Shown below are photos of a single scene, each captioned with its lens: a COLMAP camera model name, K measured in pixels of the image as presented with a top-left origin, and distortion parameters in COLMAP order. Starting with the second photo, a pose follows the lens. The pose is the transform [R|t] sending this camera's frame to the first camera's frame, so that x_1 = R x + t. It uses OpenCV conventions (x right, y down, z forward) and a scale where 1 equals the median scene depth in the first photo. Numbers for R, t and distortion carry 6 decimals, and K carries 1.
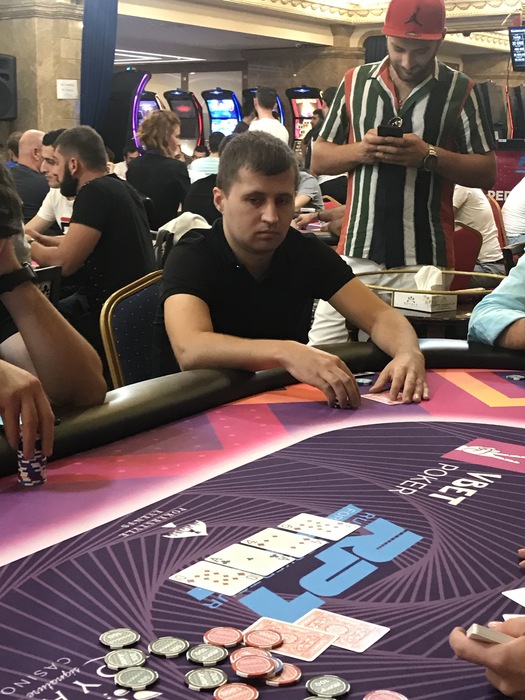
lens RADIAL K [[1105.5, 0, 262.7], [0, 1105.5, 349.5], [0, 0, 1]] dist [0.227844, 0.000000]
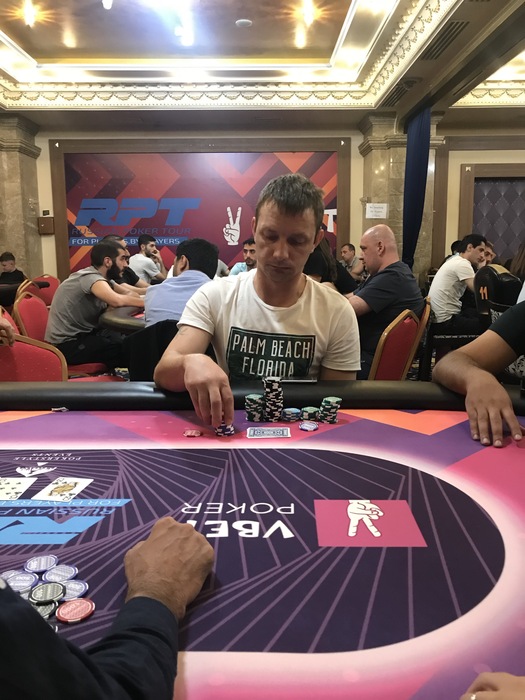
lens RADIAL K [[592.7, 0, 265.8], [0, 592.7, 349.5], [0, 0, 1]] dist [0.035158, 0.009729]
pose [[0.516997, 0.138039, -0.844783, 0.613820], [-0.140340, 0.987226, 0.075427, -0.073411], [0.844404, 0.079562, 0.529766, 0.744961]]
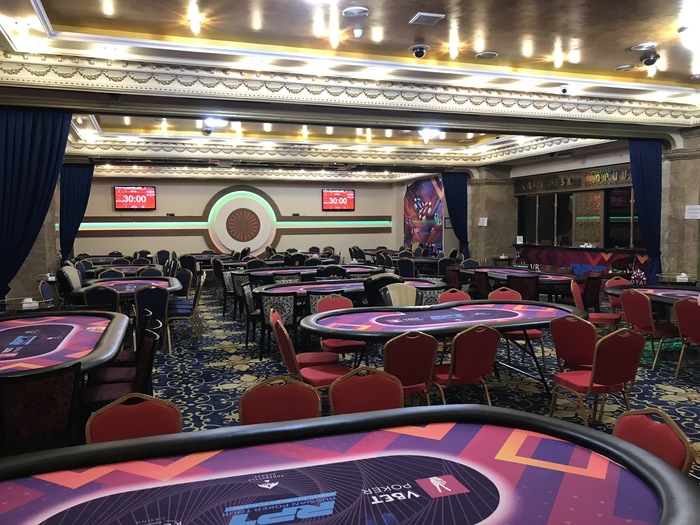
lens RADIAL K [[592.7, 0, 348.1], [0, 592.7, 262.7], [0, 0, 1]] dist [0.035158, 0.009729]
pose [[0.783666, 0.036409, -0.620115, 0.851841], [-0.107695, 0.991127, -0.077907, -0.247777], [0.611776, 0.127836, 0.780633, -0.067430]]
